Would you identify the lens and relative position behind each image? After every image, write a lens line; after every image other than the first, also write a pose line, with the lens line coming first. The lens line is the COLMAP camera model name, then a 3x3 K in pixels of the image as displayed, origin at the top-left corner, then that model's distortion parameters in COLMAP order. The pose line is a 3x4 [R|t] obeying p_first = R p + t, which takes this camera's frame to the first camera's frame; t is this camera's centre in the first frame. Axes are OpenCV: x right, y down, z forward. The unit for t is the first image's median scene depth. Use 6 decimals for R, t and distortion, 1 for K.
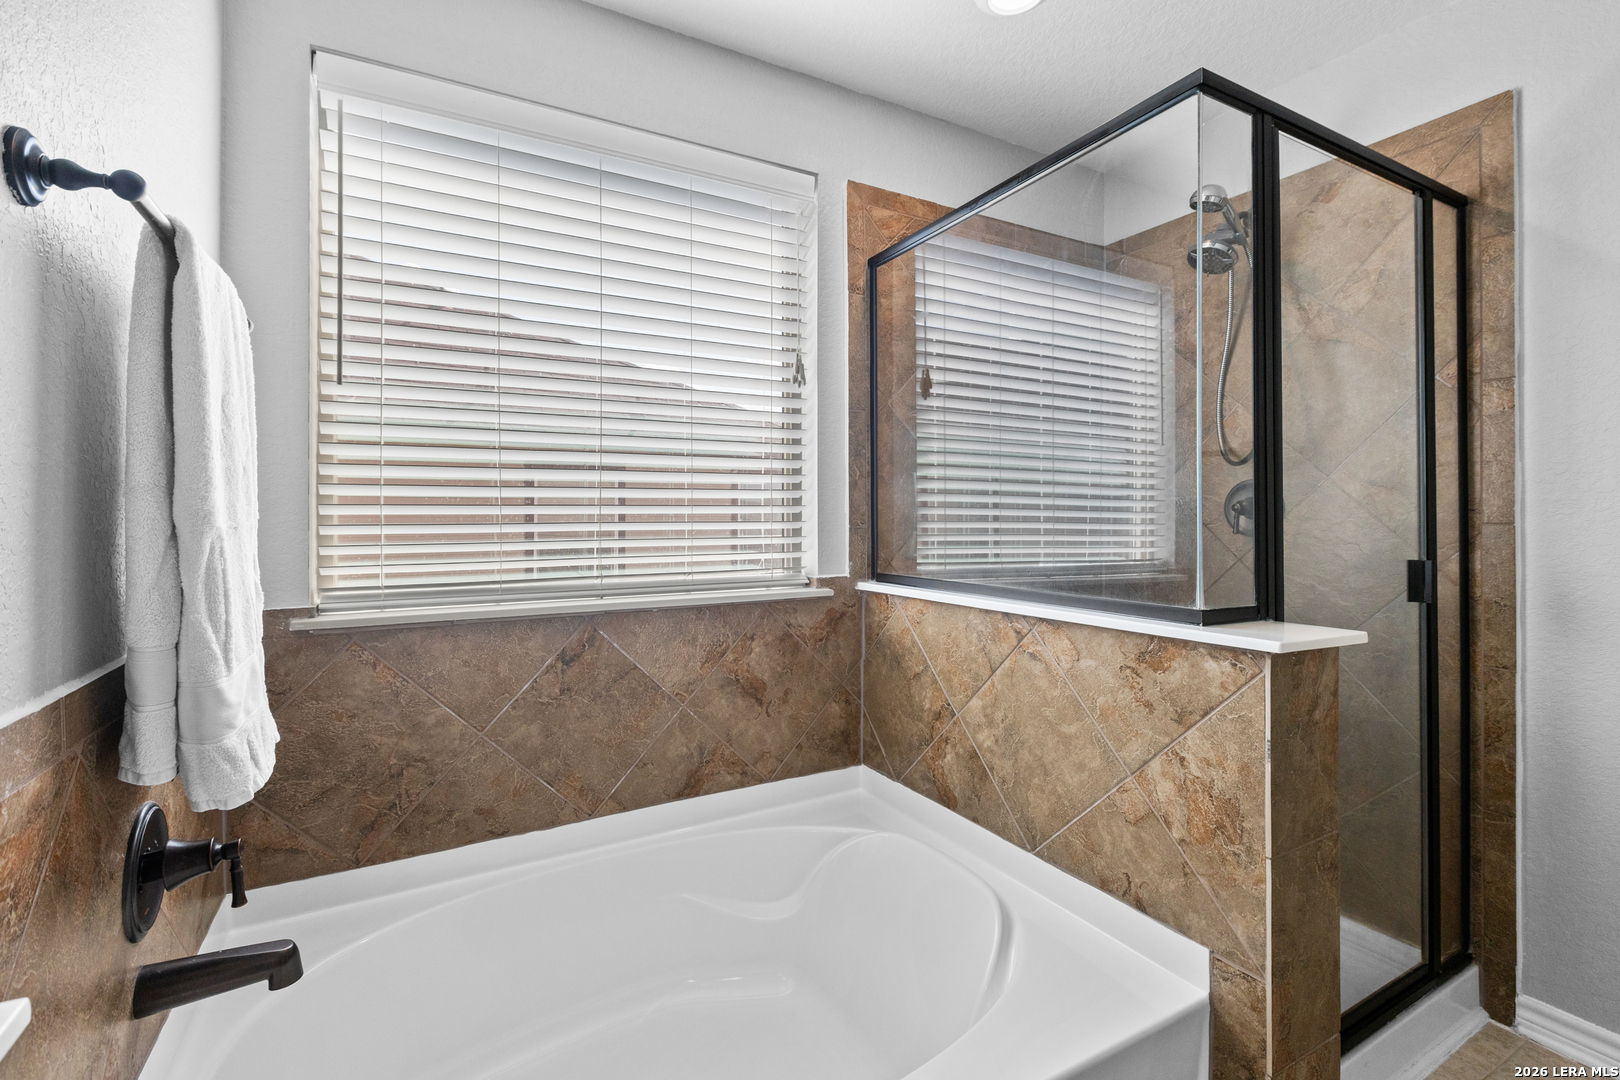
lens RADIAL K [[729.1, 0, 806.6], [0, 729.1, 523.9], [0, 0, 1]] dist [-0.001906, 0.000362]
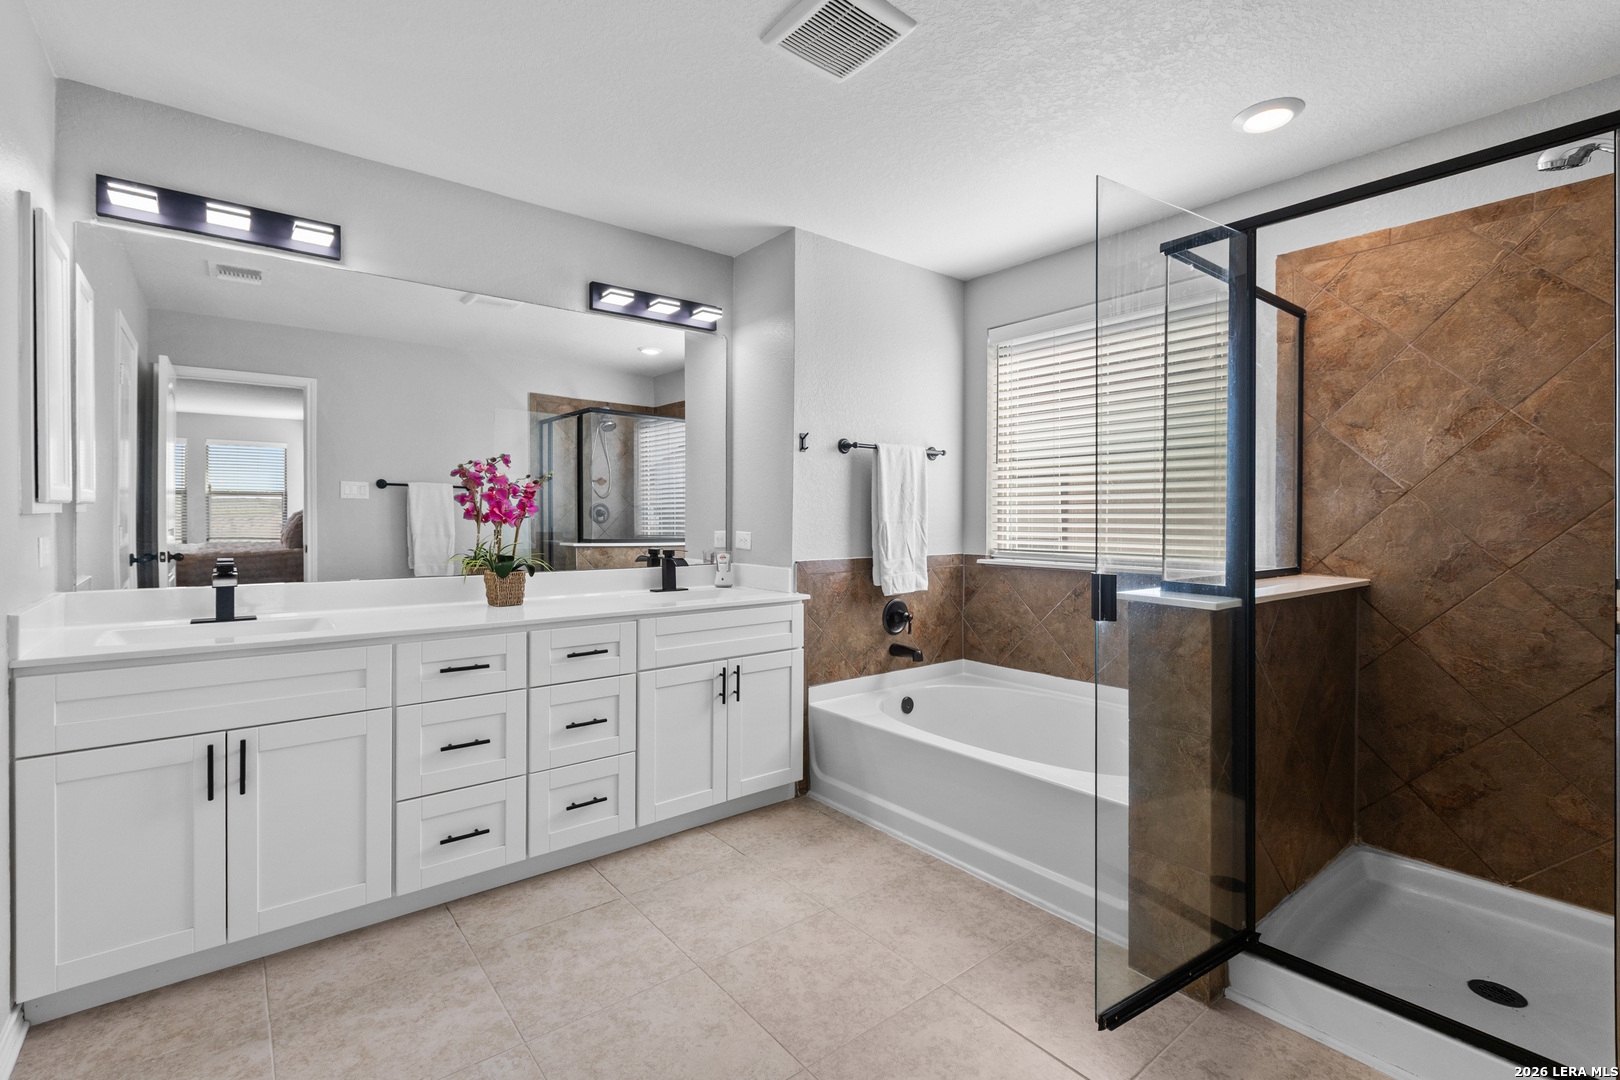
lens RADIAL K [[729.1, 0, 804.2], [0, 729.1, 525.3], [0, 0, 1]] dist [-0.001906, 0.000362]
pose [[0.180897, 0.025891, -0.983161, 1.479122], [-0.001663, 0.999660, 0.026019, -0.044194], [0.983501, -0.003072, 0.180879, -0.049278]]
